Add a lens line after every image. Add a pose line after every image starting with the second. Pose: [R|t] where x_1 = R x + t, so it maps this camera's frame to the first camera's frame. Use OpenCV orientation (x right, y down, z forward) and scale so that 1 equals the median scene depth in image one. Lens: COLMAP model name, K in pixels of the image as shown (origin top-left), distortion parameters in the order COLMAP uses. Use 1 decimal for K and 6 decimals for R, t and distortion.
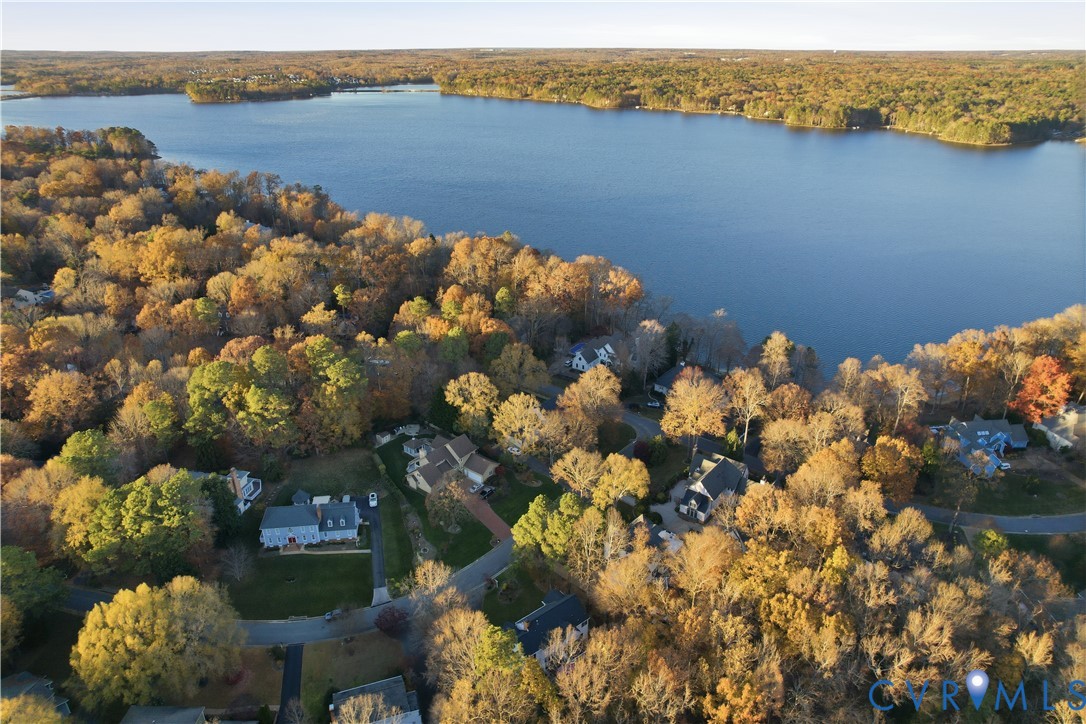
lens RADIAL K [[687.5, 0, 543.0], [0, 687.5, 362.0], [0, 0, 1]] dist [-0.083244, 0.068227]
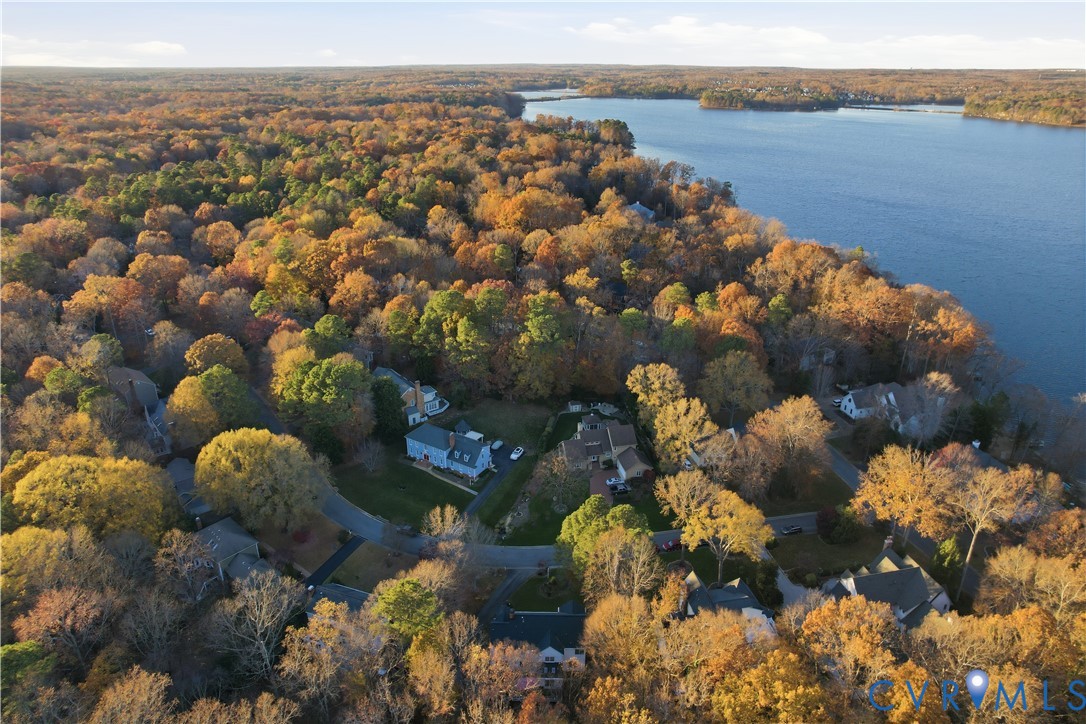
lens RADIAL K [[687.5, 0, 543.0], [0, 687.5, 362.0], [0, 0, 1]] dist [-0.083244, 0.068227]
pose [[0.766661, 0.259426, -0.587307, 0.208444], [-0.271663, 0.959888, 0.069380, -0.004270], [0.581748, 0.106359, 0.806385, 0.121895]]
